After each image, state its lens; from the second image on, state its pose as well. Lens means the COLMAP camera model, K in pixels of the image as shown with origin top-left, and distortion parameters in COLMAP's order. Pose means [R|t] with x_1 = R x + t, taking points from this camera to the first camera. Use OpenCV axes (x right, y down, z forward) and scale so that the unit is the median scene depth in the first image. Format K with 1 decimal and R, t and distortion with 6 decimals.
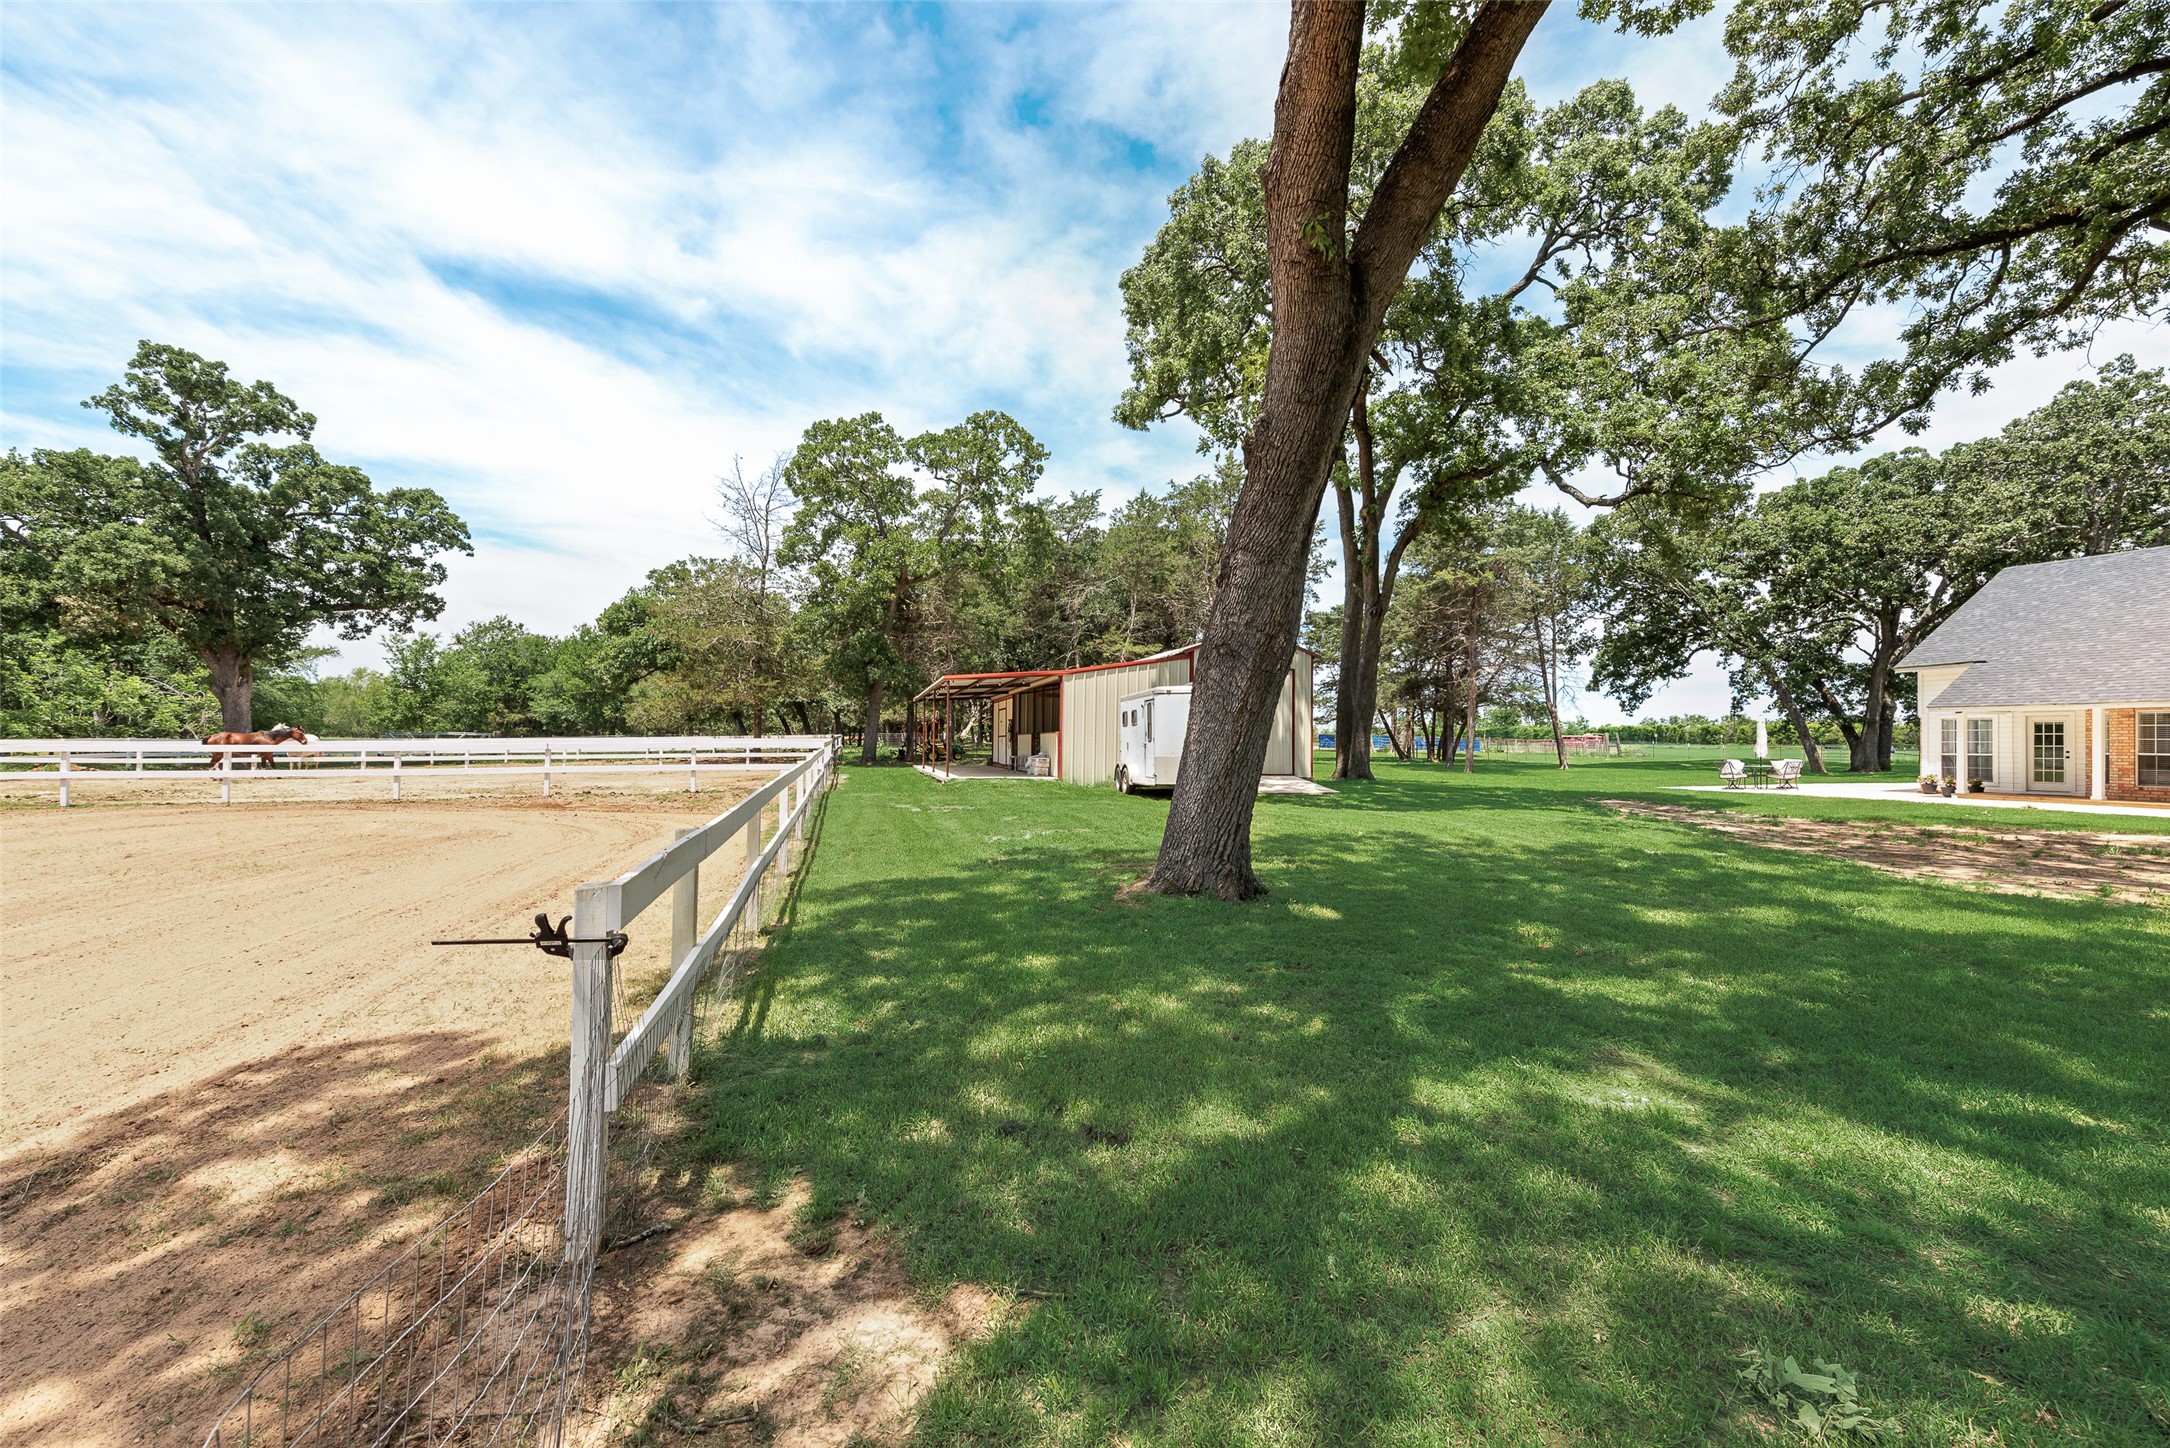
lens RADIAL K [[862.3, 0, 1083.3], [0, 862.3, 729.5], [0, 0, 1]] dist [0.001205, -0.000310]
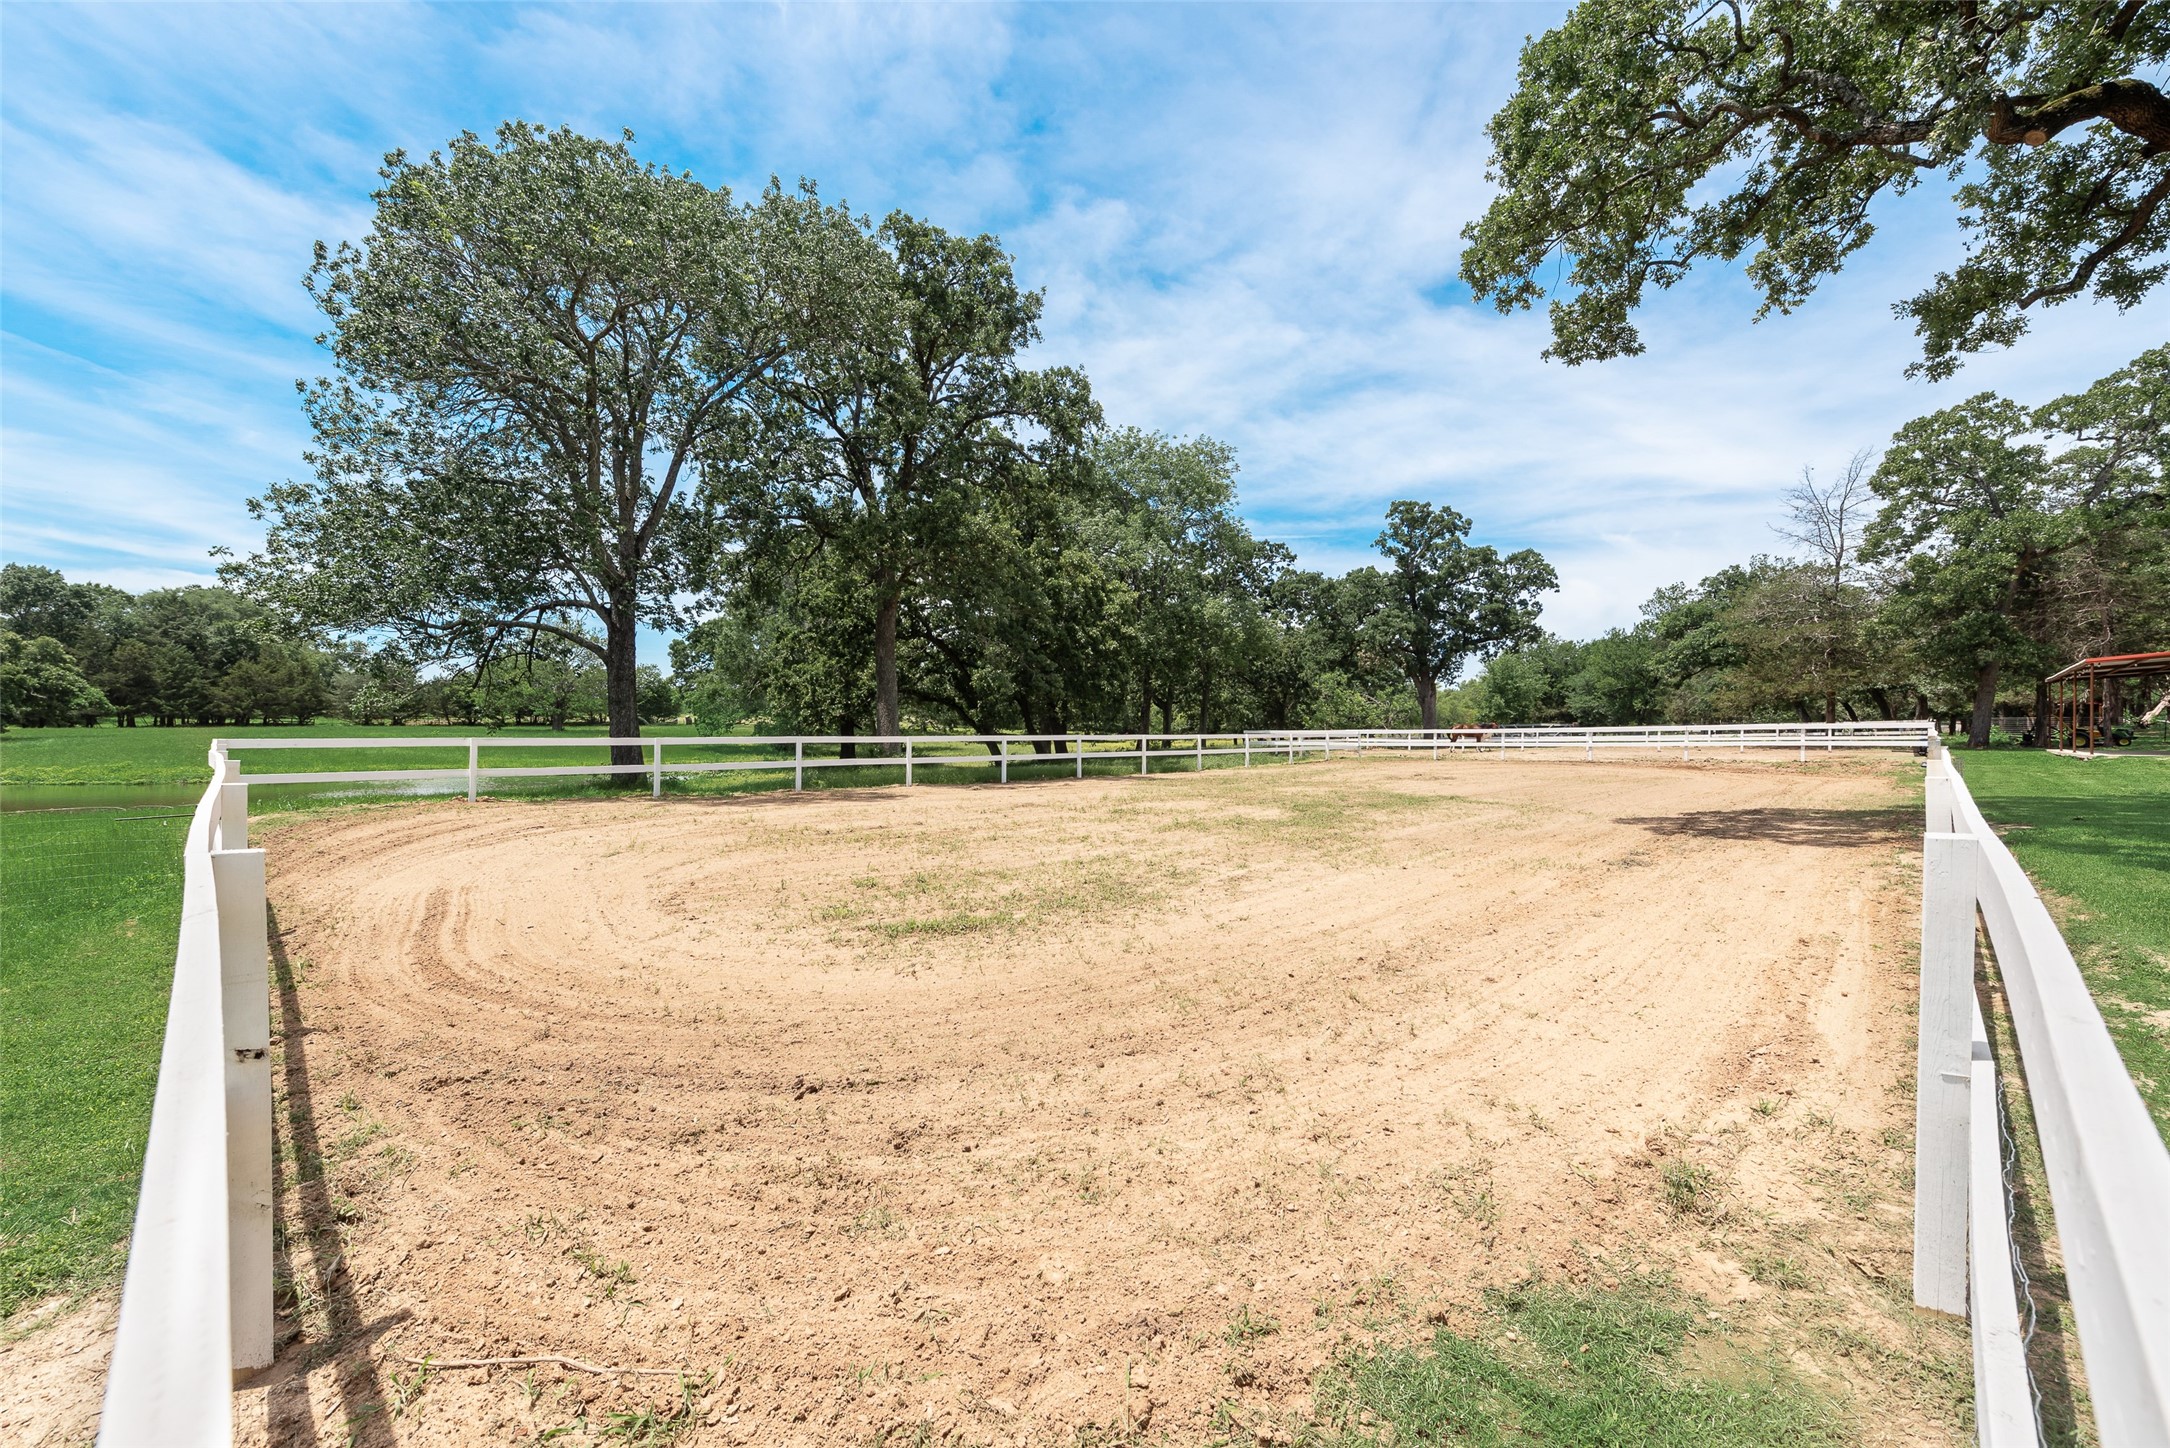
lens RADIAL K [[862.3, 0, 1081.3], [0, 862.3, 739.8], [0, 0, 1]] dist [0.001205, -0.000310]
pose [[0.507760, -0.001613, -0.861497, 0.075361], [0.018216, 0.999795, 0.008864, 0.002473], [0.861306, -0.020194, 0.507685, -0.364052]]
